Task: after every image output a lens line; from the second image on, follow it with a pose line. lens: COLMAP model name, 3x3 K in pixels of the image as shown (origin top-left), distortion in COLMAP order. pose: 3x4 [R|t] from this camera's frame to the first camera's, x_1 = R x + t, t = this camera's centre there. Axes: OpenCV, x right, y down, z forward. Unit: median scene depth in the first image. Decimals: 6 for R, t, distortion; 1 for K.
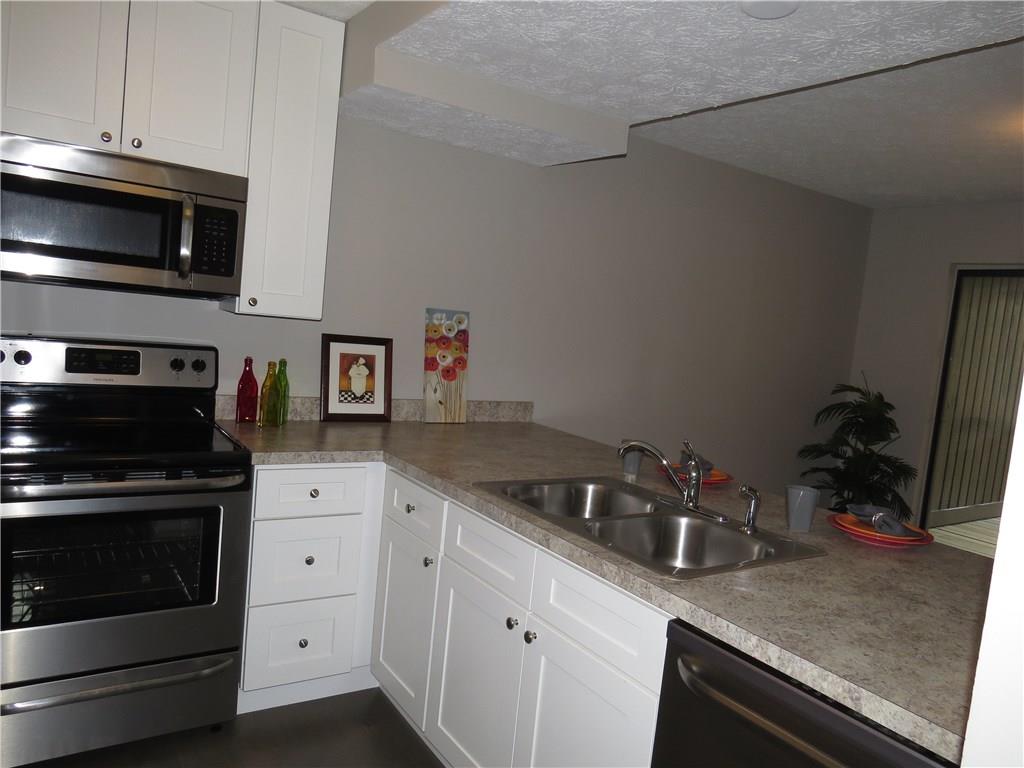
lens RADIAL K [[735.8, 0, 512.0], [0, 735.8, 384.0], [0, 0, 1]] dist [-0.000794, 0.000053]
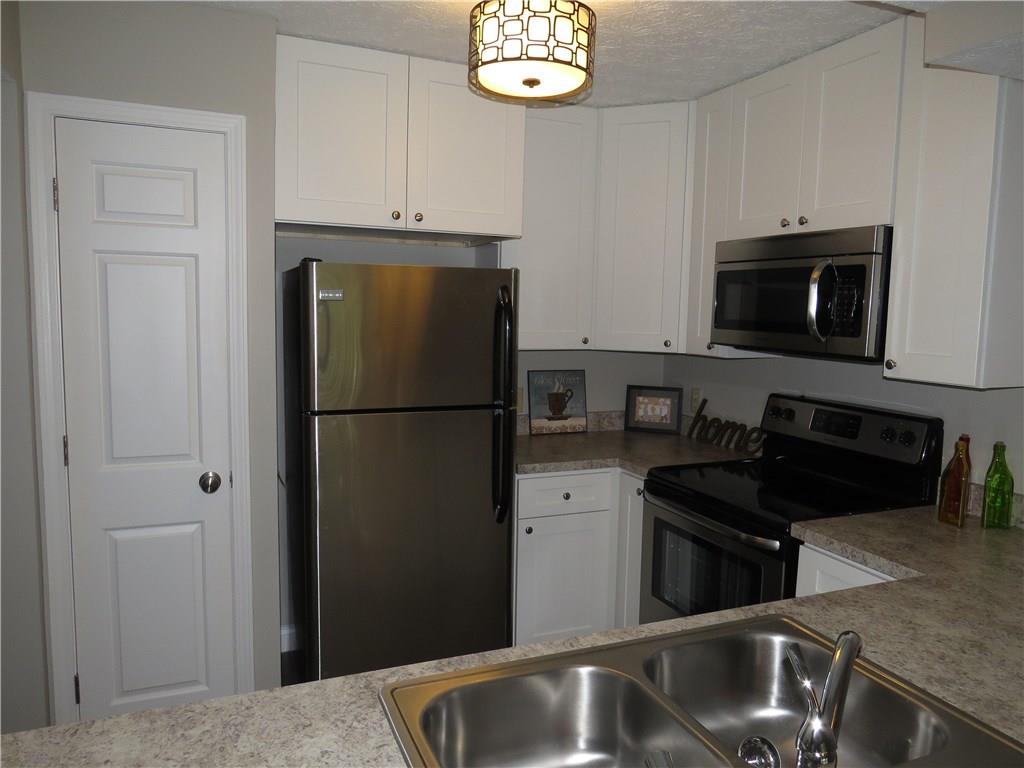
lens RADIAL K [[723.7, 0, 512.0], [0, 723.7, 384.0], [0, 0, 1]] dist [-0.007623, -0.005031]
pose [[-0.211079, -0.003485, -0.977463, 0.615411], [-0.128379, 0.991430, 0.024188, -0.057041], [0.969002, 0.130592, -0.209718, 0.823812]]
